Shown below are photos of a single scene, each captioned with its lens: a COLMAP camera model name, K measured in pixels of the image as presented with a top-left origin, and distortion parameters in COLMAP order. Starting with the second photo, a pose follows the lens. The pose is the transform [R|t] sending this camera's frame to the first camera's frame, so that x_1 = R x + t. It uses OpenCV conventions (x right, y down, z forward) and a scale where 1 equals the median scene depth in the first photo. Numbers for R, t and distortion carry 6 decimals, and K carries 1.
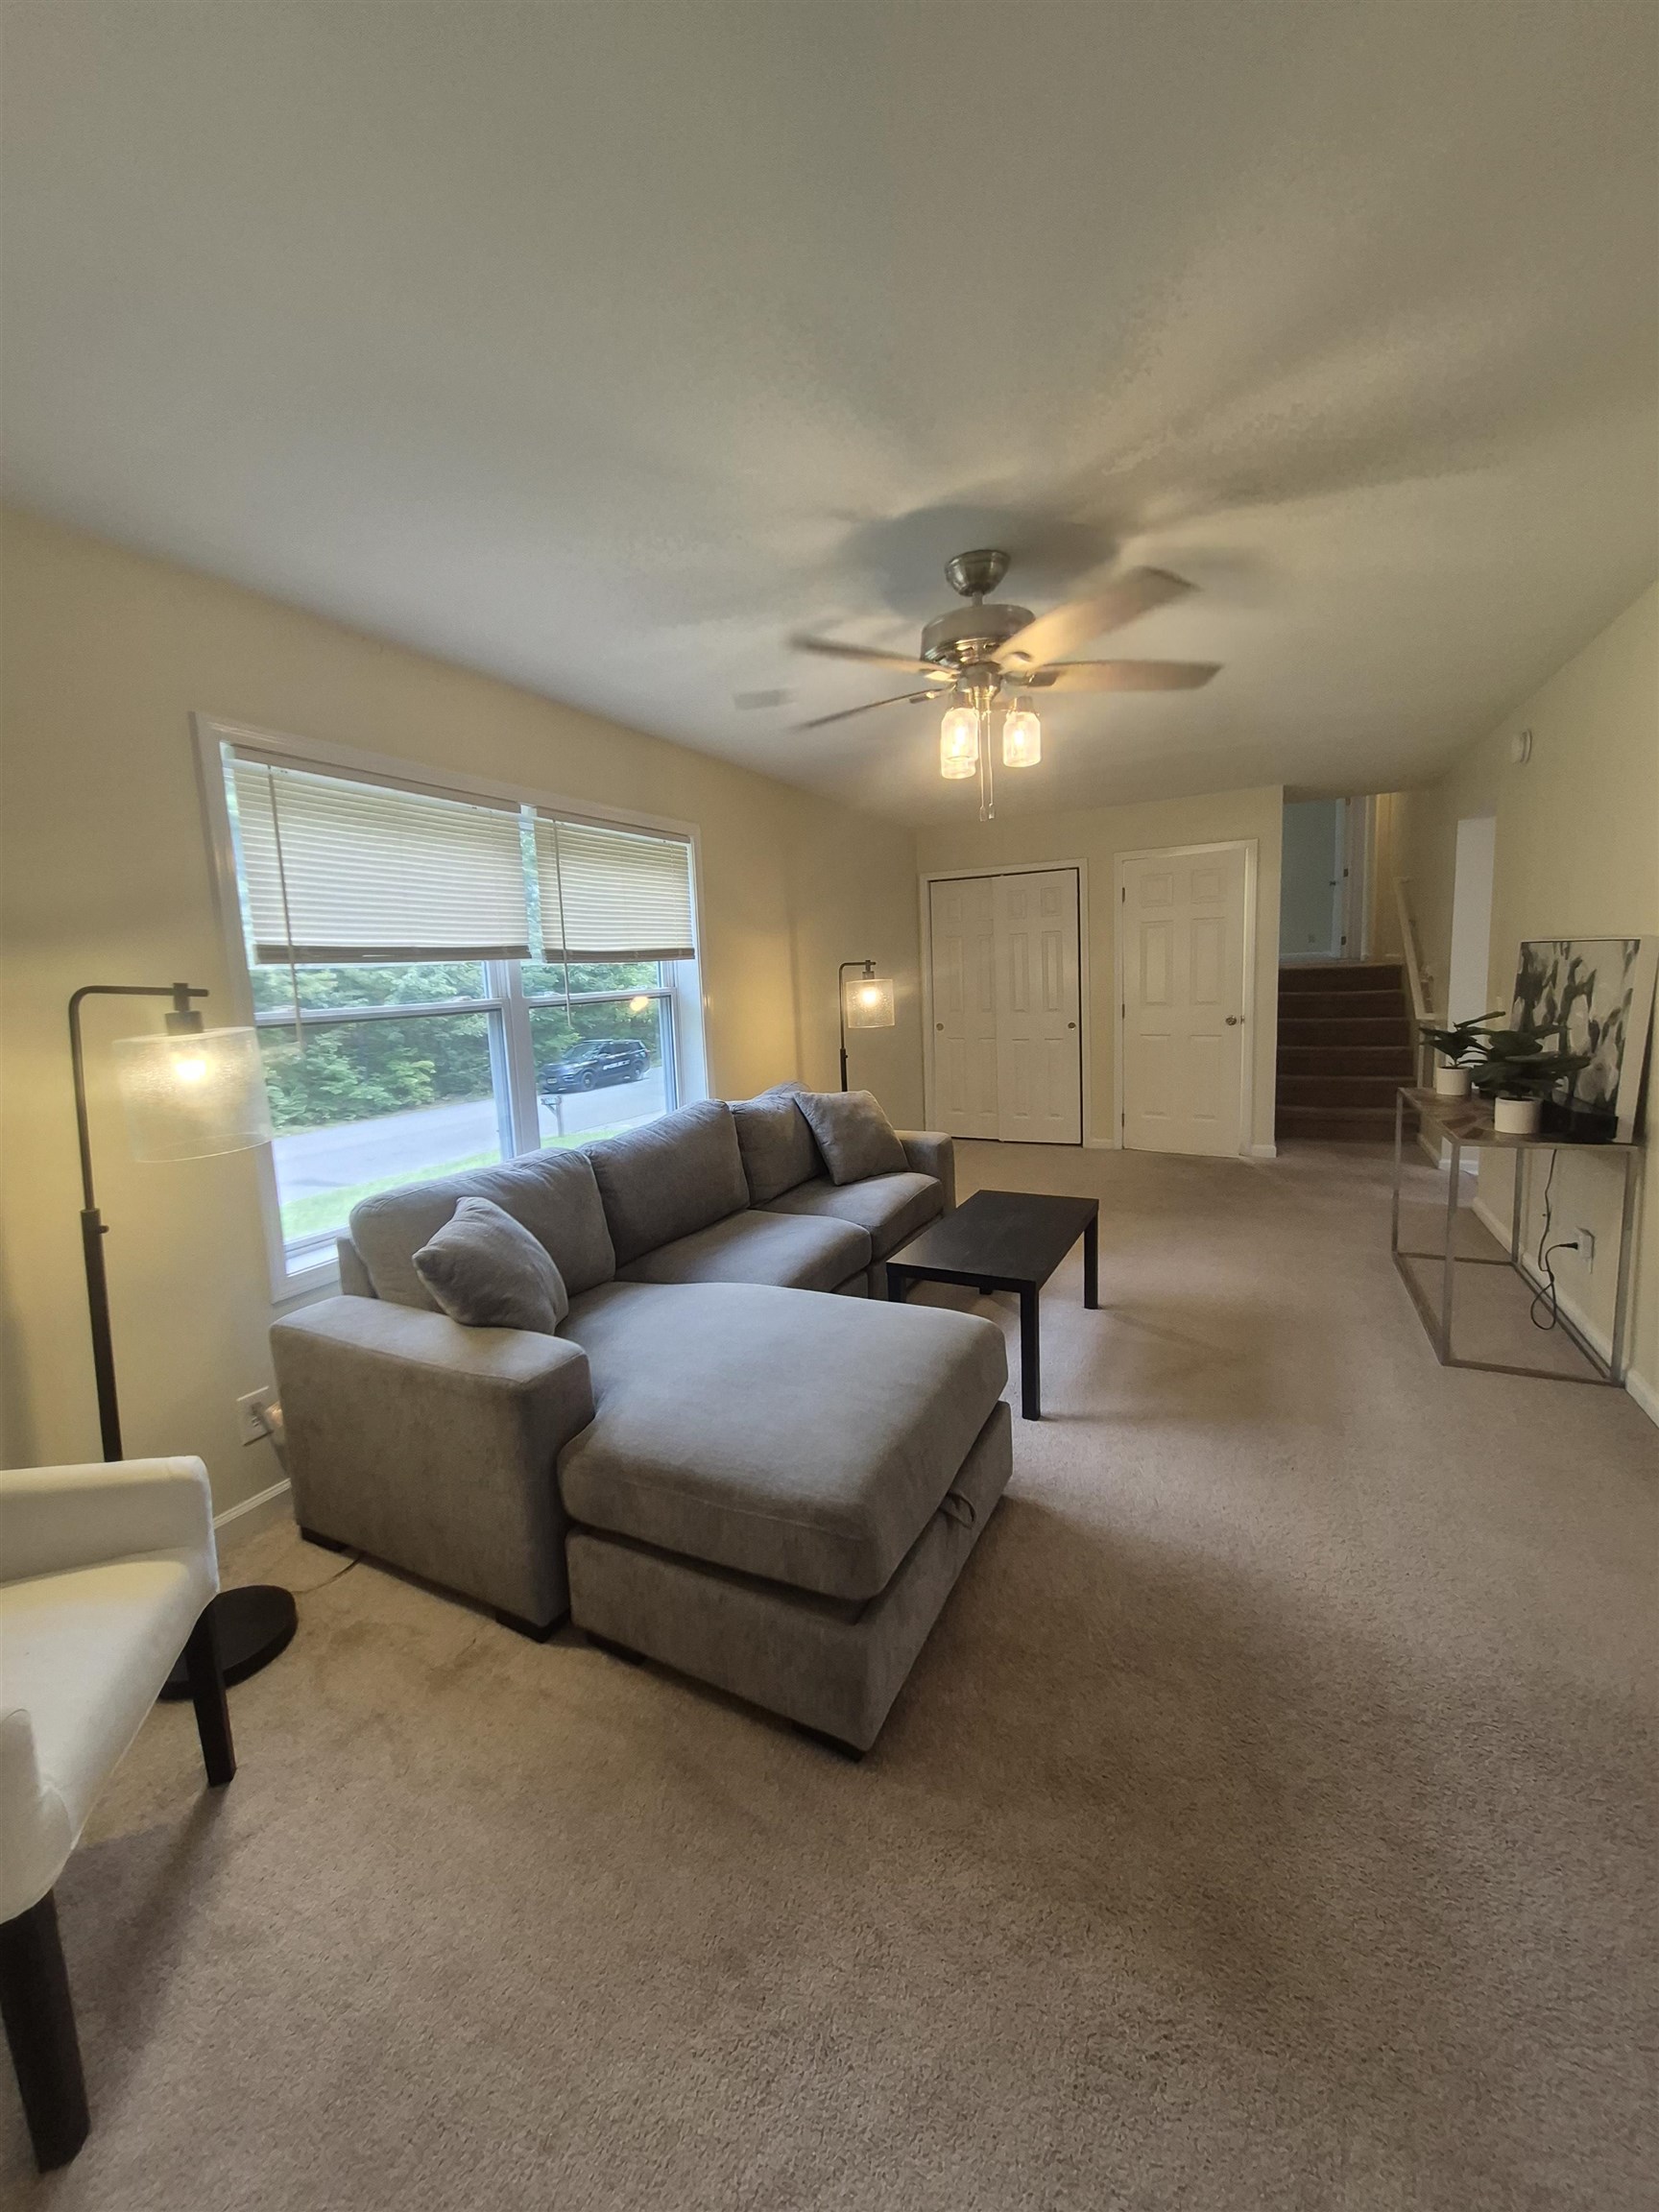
lens RADIAL K [[892.4, 0, 819.1], [0, 892.4, 1071.8], [0, 0, 1]] dist [-0.002705, -0.000010]
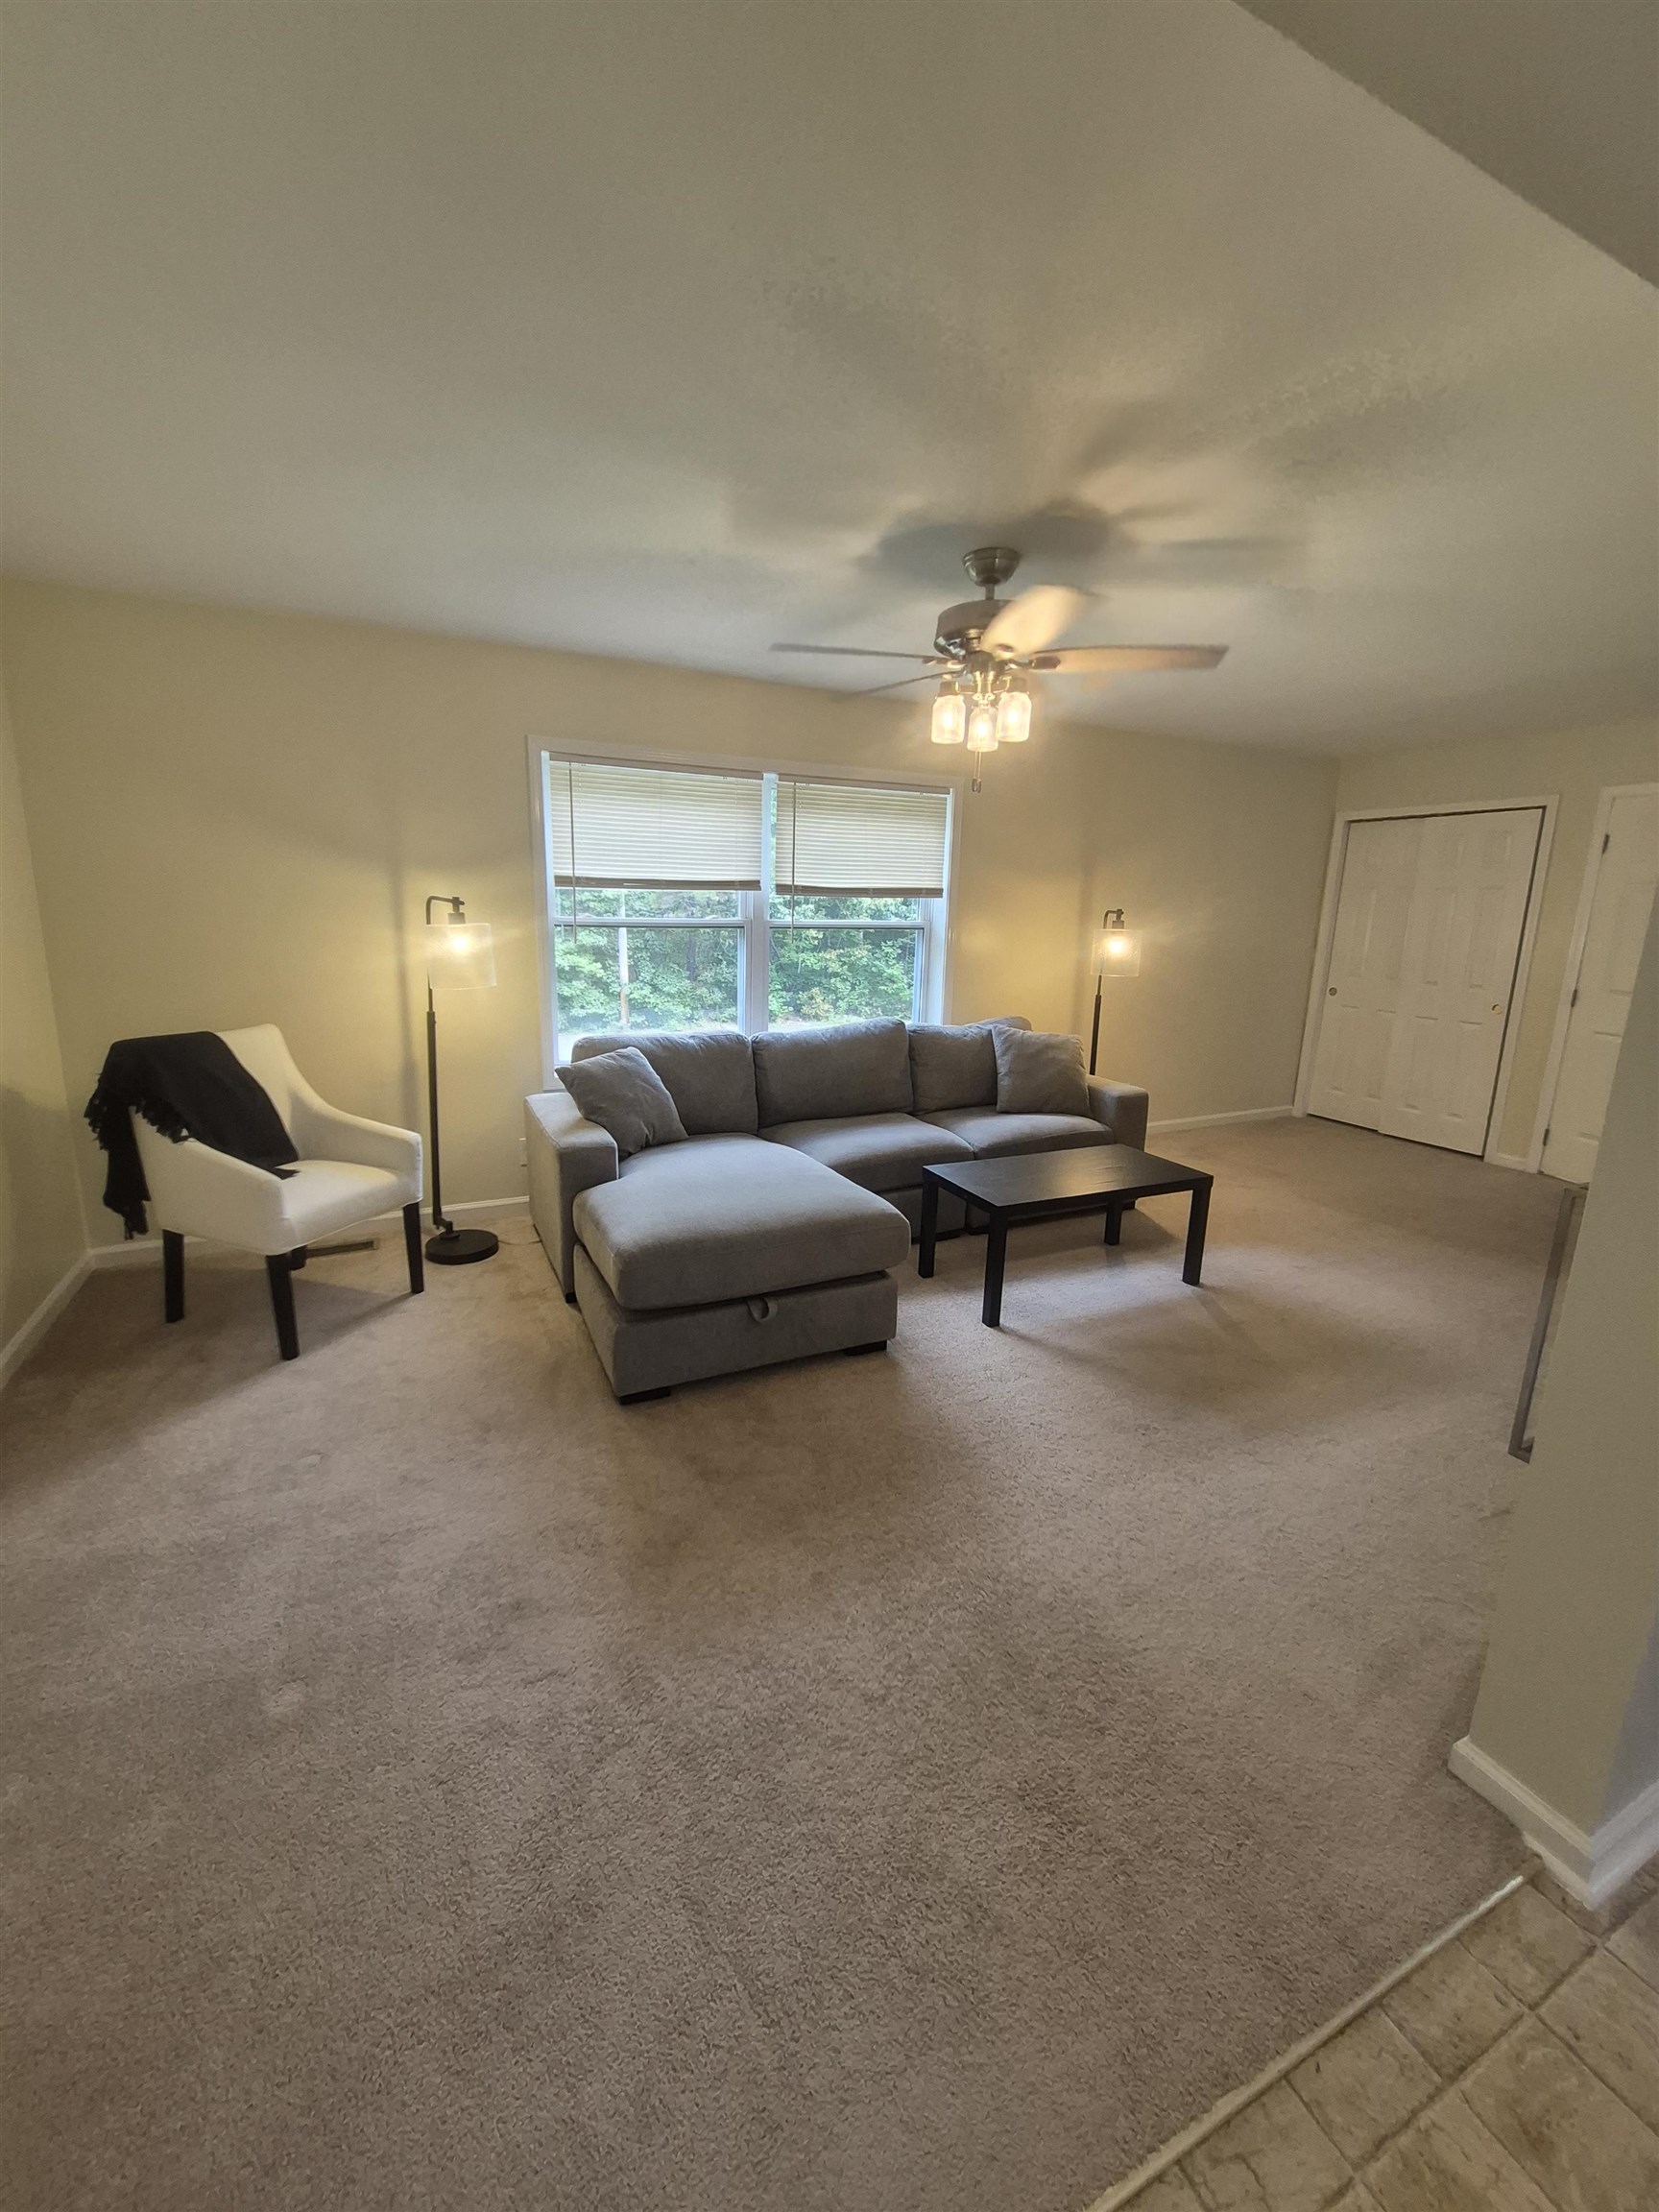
lens RADIAL K [[892.4, 0, 777.9], [0, 892.4, 1076.2], [0, 0, 1]] dist [-0.002705, -0.000010]
pose [[0.779457, 0.180348, -0.599934, 0.626457], [-0.126725, 0.983258, 0.130935, -0.036686], [0.613504, -0.026032, 0.789262, -0.053060]]
